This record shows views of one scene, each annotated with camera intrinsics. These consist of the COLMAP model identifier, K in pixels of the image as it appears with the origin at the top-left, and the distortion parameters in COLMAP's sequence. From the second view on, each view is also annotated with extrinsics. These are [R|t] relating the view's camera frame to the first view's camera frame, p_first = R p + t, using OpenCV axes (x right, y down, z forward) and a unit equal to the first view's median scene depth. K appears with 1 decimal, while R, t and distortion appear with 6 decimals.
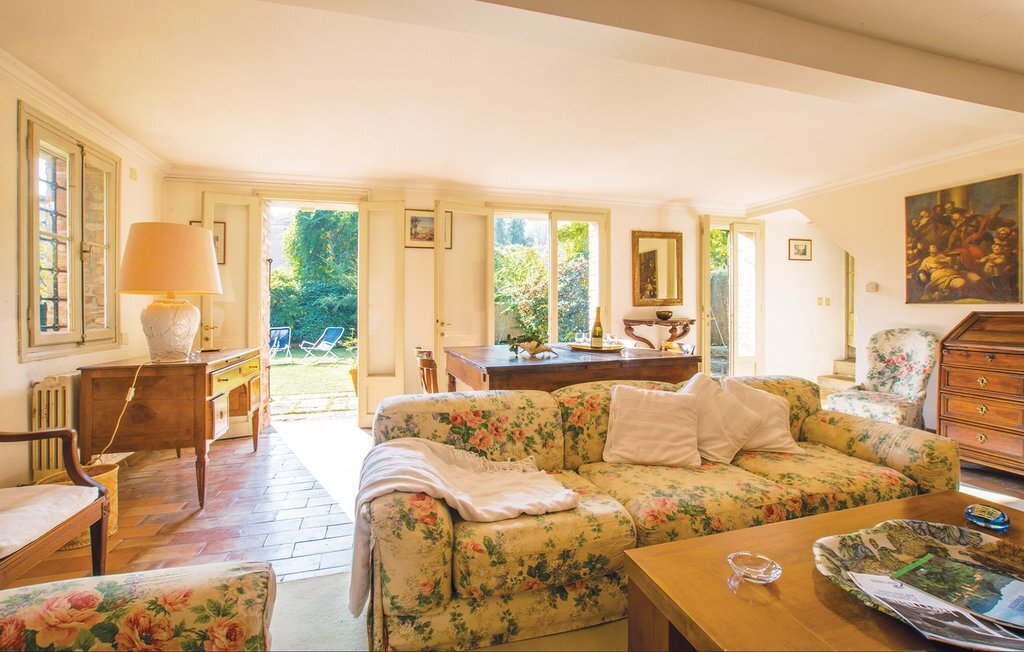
lens RADIAL K [[449.2, 0, 514.5], [0, 449.2, 277.4], [0, 0, 1]] dist [-0.026871, 0.000985]
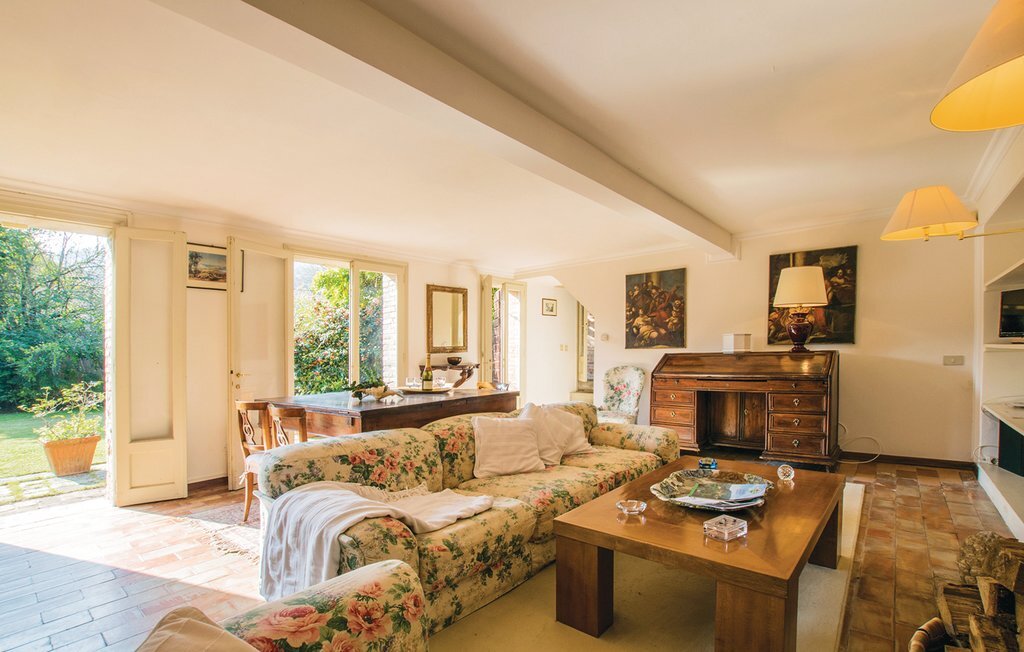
lens RADIAL K [[444.6, 0, 512.0], [0, 444.6, 326.0], [0, 0, 1]] dist [-0.034182, 0.000224]
pose [[0.849401, 0.018743, 0.527415, -0.363910], [-0.019494, 0.999801, -0.004136, -0.003988], [-0.527388, -0.006769, 0.849597, -0.085926]]
